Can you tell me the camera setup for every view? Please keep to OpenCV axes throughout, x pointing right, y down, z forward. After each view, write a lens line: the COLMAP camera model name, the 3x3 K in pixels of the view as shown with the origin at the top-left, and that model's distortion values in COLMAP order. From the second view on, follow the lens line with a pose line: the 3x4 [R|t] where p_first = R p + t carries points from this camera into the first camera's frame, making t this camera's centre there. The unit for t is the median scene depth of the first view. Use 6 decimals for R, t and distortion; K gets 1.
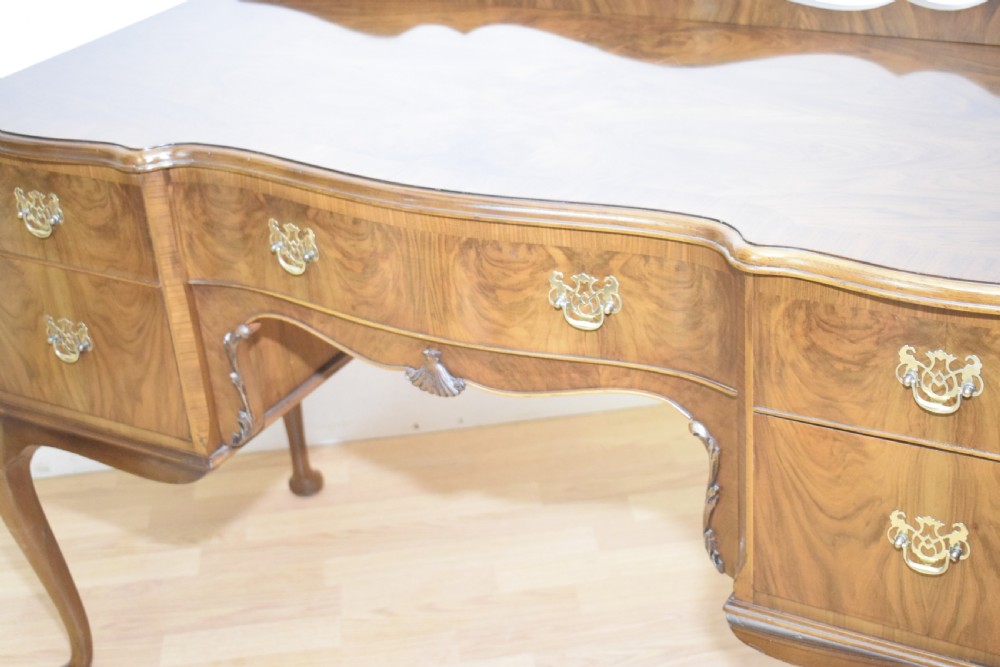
lens RADIAL K [[1475.9, 0, 451.1], [0, 1475.9, 235.1], [0, 0, 1]] dist [-0.100656, 0.140980]
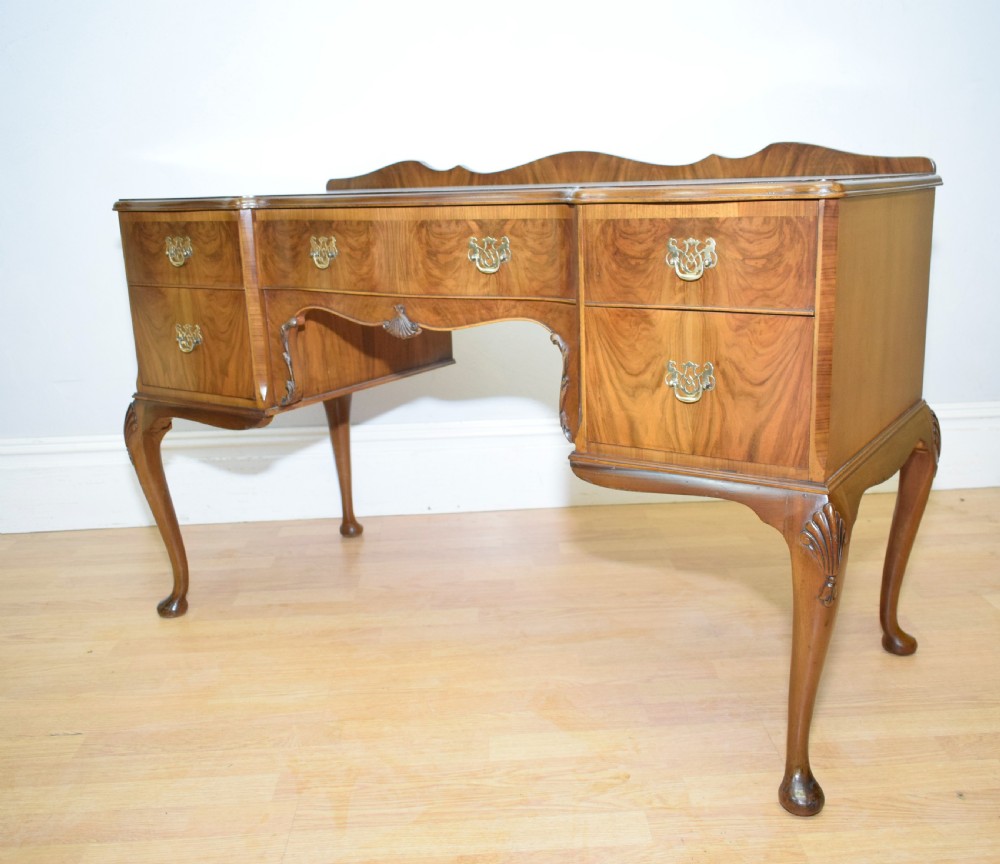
lens RADIAL K [[955.6, 0, 501.1], [0, 955.6, 405.1], [0, 0, 1]] dist [-0.058381, 0.002161]
pose [[0.997765, 0.060186, -0.029042, 0.144155], [-0.064633, 0.979553, -0.190521, 0.403410], [0.016982, 0.191972, 0.981253, 0.006175]]
